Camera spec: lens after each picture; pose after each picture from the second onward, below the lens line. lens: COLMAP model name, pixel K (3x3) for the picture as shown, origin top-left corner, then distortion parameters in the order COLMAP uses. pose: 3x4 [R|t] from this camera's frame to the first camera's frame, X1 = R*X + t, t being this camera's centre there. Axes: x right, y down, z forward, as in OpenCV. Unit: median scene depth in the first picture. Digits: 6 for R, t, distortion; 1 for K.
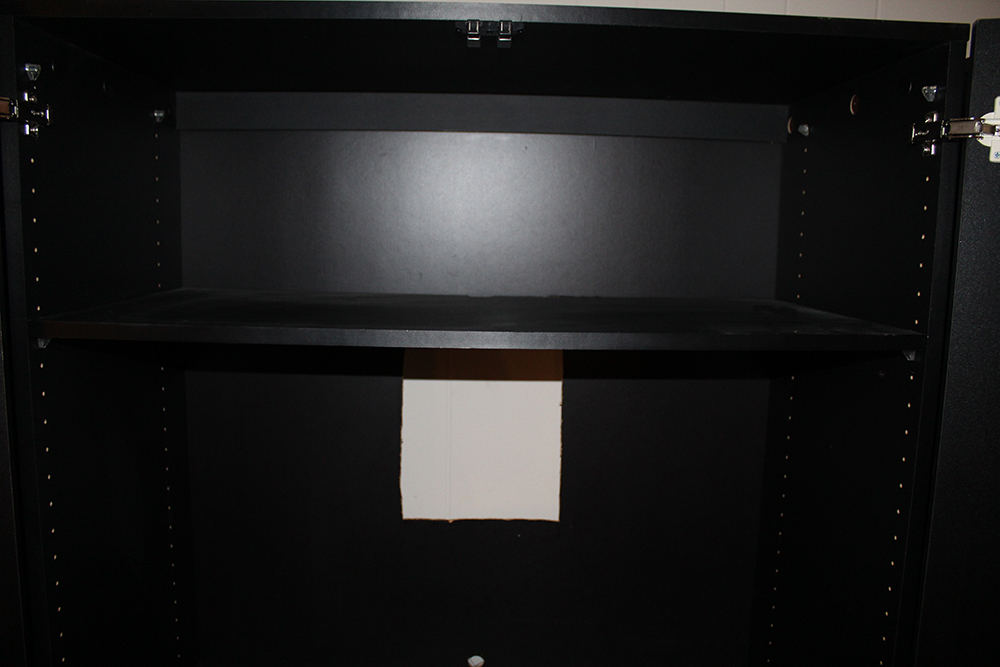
lens RADIAL K [[805.7, 0, 490.3], [0, 805.7, 331.6], [0, 0, 1]] dist [-0.145609, 0.115636]
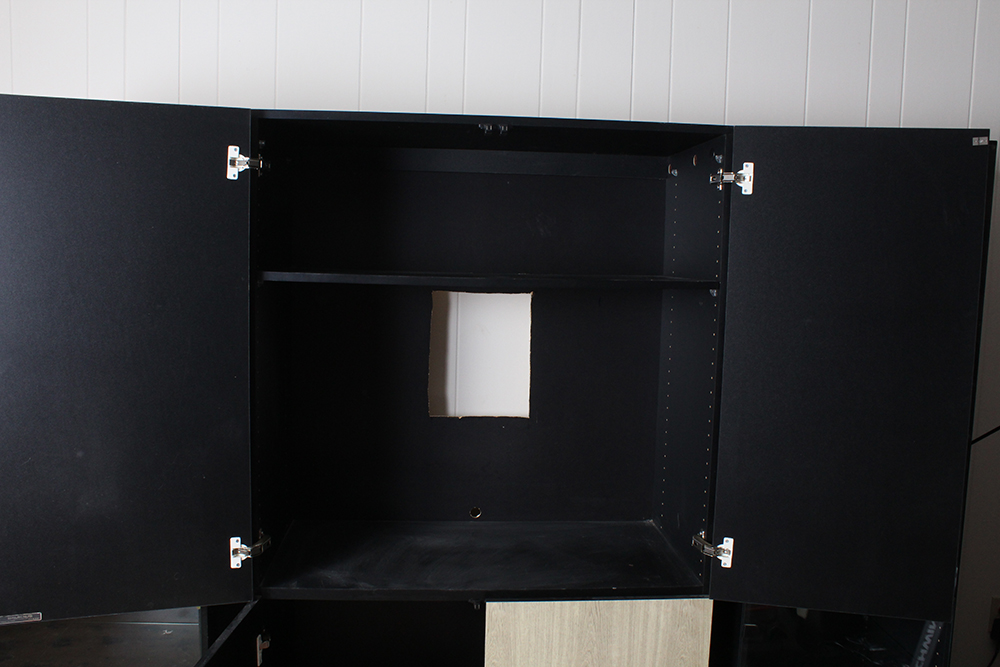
lens RADIAL K [[805.7, 0, 490.3], [0, 805.7, 331.6], [0, 0, 1]] dist [-0.145609, 0.115636]
pose [[0.999099, 0.002506, 0.042373, -0.096146], [-0.001432, 0.999678, -0.025353, 0.181158], [-0.042423, 0.025270, 0.998780, -0.967399]]
